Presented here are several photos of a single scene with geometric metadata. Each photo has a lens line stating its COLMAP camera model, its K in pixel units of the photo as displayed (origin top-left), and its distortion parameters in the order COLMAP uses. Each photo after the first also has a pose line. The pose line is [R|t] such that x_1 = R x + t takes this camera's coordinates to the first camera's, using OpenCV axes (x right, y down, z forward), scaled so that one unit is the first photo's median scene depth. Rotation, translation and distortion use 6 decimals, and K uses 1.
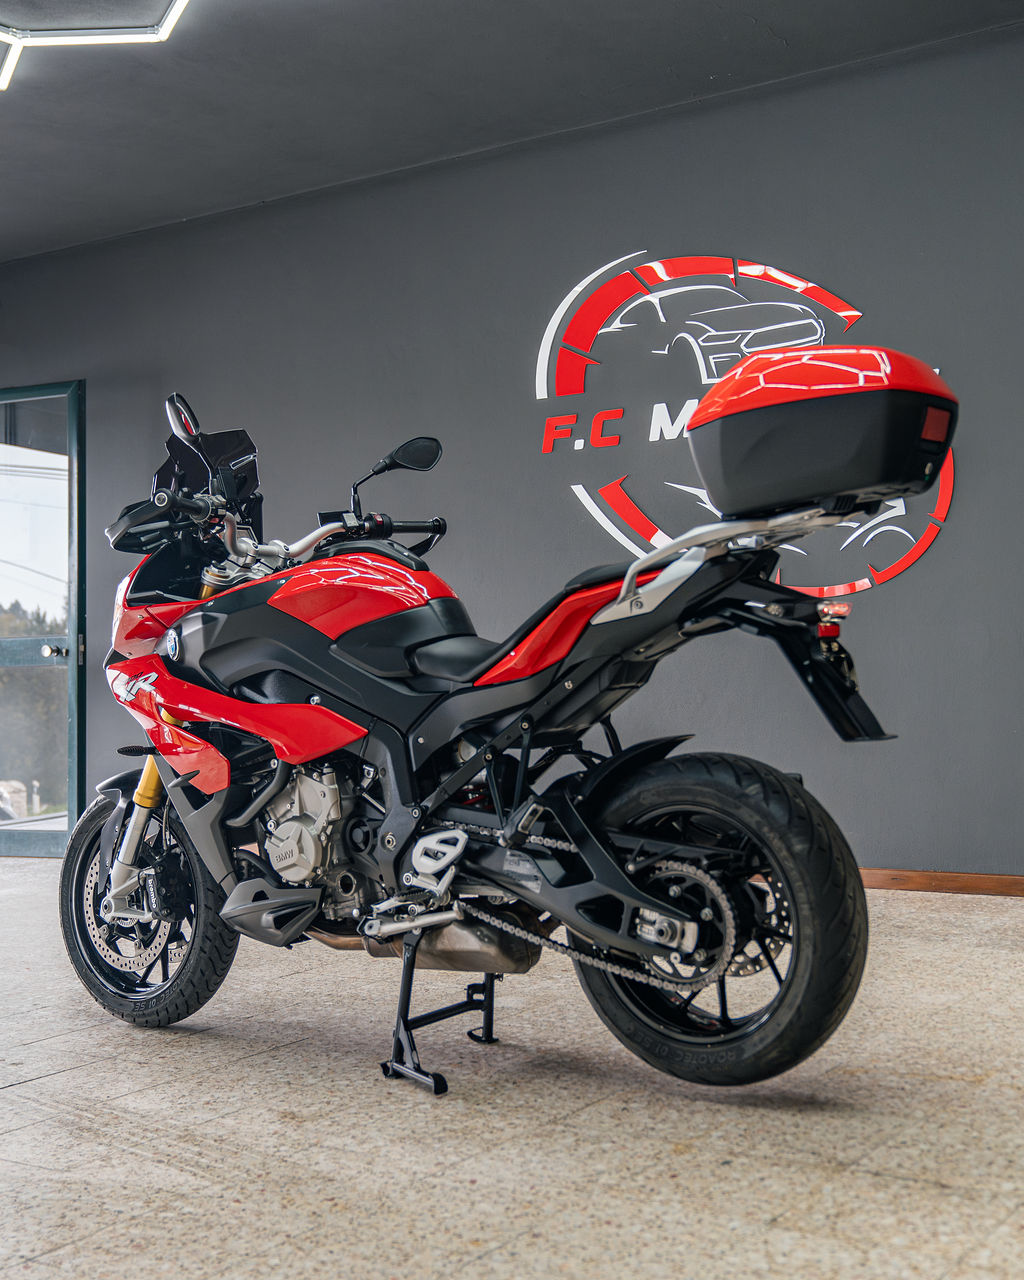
lens RADIAL K [[1359.3, 0, 511.3], [0, 1359.3, 640.1], [0, 0, 1]] dist [-0.008097, 0.000000]
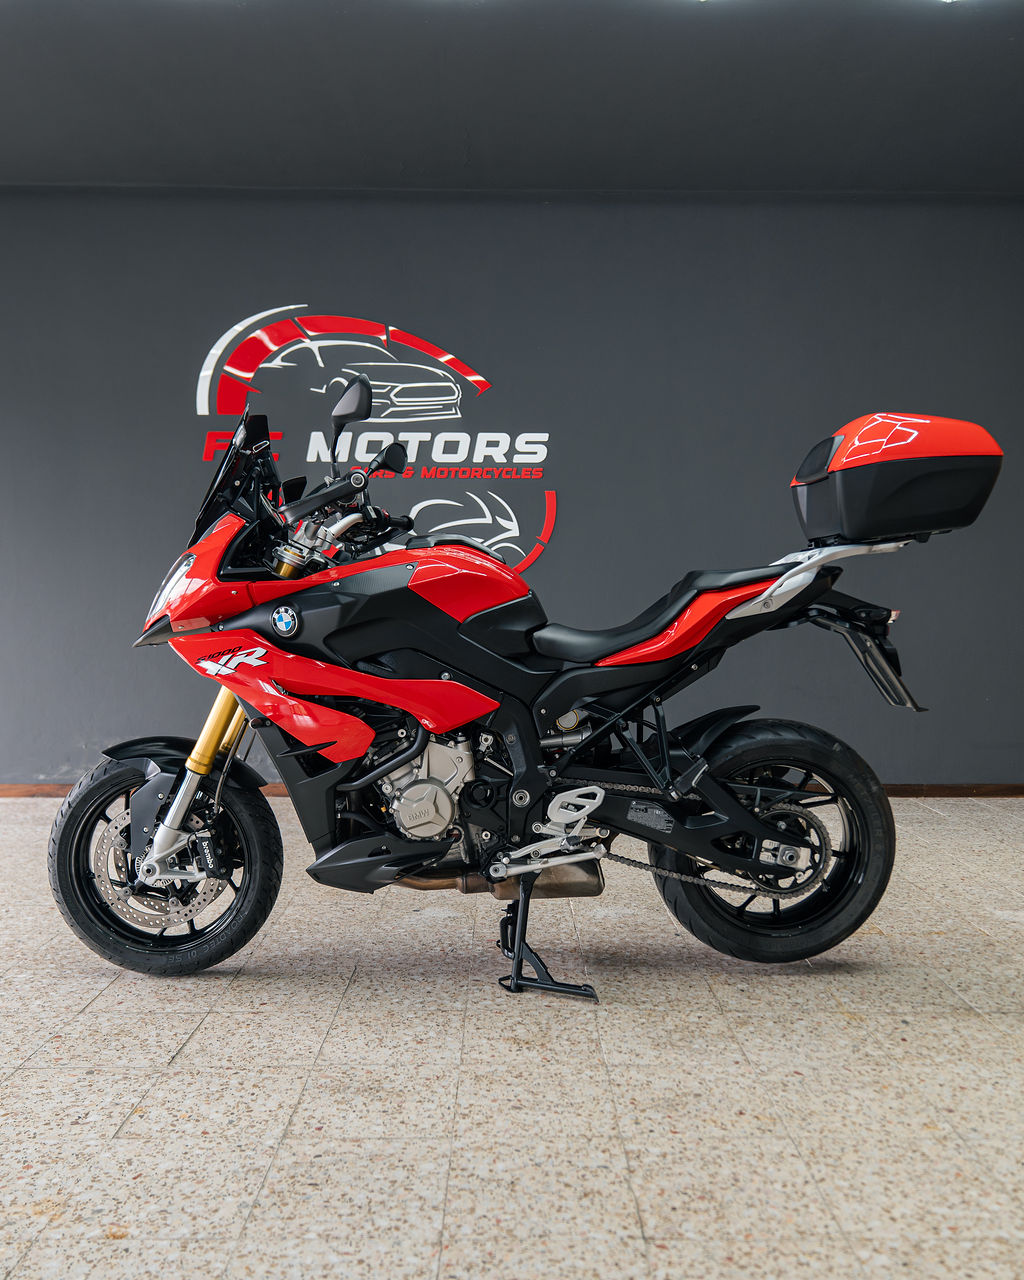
lens RADIAL K [[956.6, 0, 516.9], [0, 956.6, 712.0], [0, 0, 1]] dist [-0.002773, -0.001119]
pose [[0.868581, -0.013488, 0.495363, -0.487792], [-0.036450, 0.995183, 0.091009, -0.000549], [-0.494205, -0.097105, 0.863905, 0.287563]]
